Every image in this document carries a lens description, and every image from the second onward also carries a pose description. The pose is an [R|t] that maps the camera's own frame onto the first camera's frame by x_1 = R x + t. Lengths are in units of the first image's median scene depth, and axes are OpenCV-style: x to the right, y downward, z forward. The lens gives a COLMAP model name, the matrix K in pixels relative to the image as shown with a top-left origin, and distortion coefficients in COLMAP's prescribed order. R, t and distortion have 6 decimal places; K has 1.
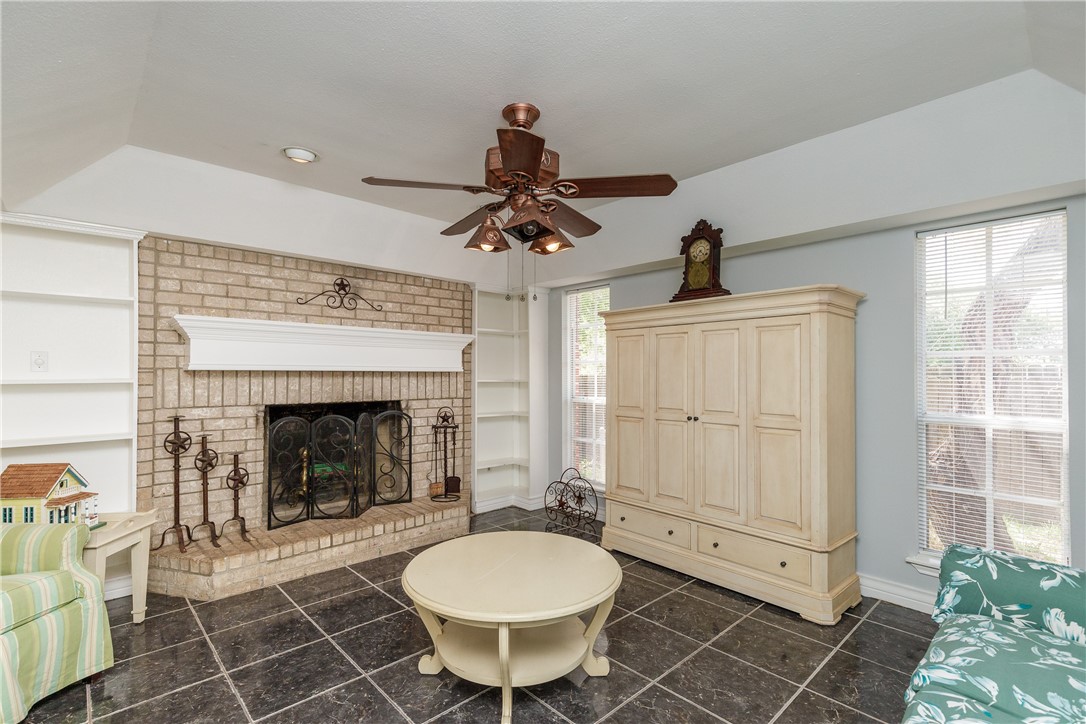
lens RADIAL K [[493.4, 0, 536.1], [0, 493.4, 372.0], [0, 0, 1]] dist [0.000353, -0.000356]
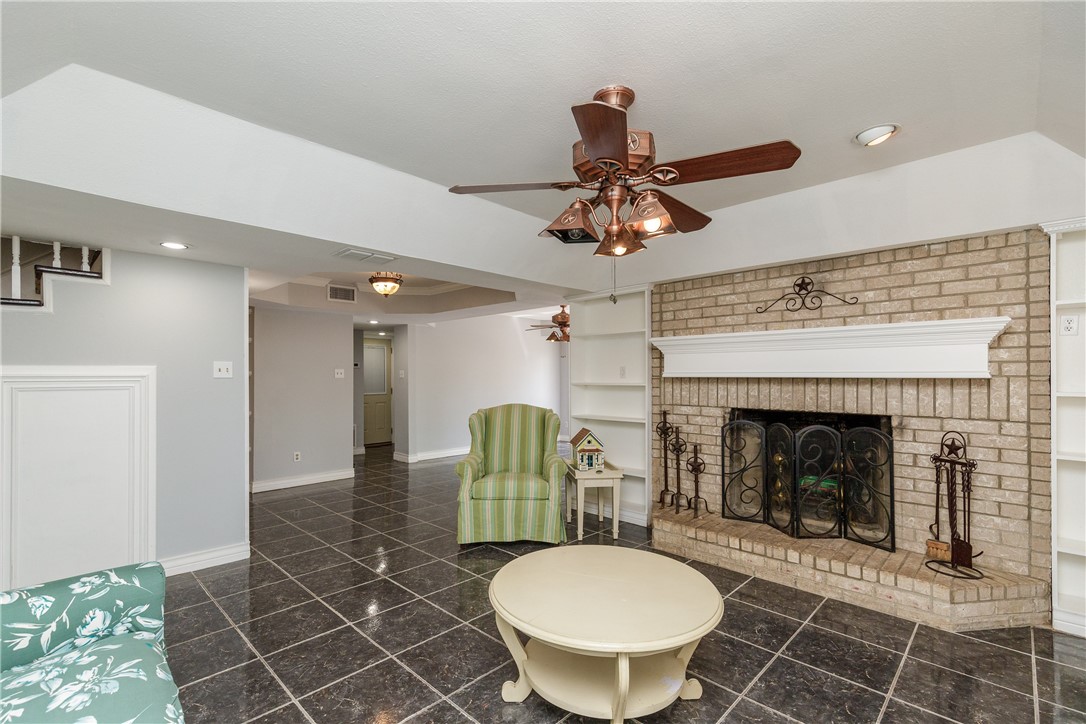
lens RADIAL K [[493.4, 0, 536.1], [0, 493.4, 372.0], [0, 0, 1]] dist [0.000353, -0.000356]
pose [[0.038630, -0.009719, -0.999206, 0.519204], [0.003765, 0.999947, -0.009581, -0.005392], [0.999246, -0.003392, 0.038664, 0.472415]]
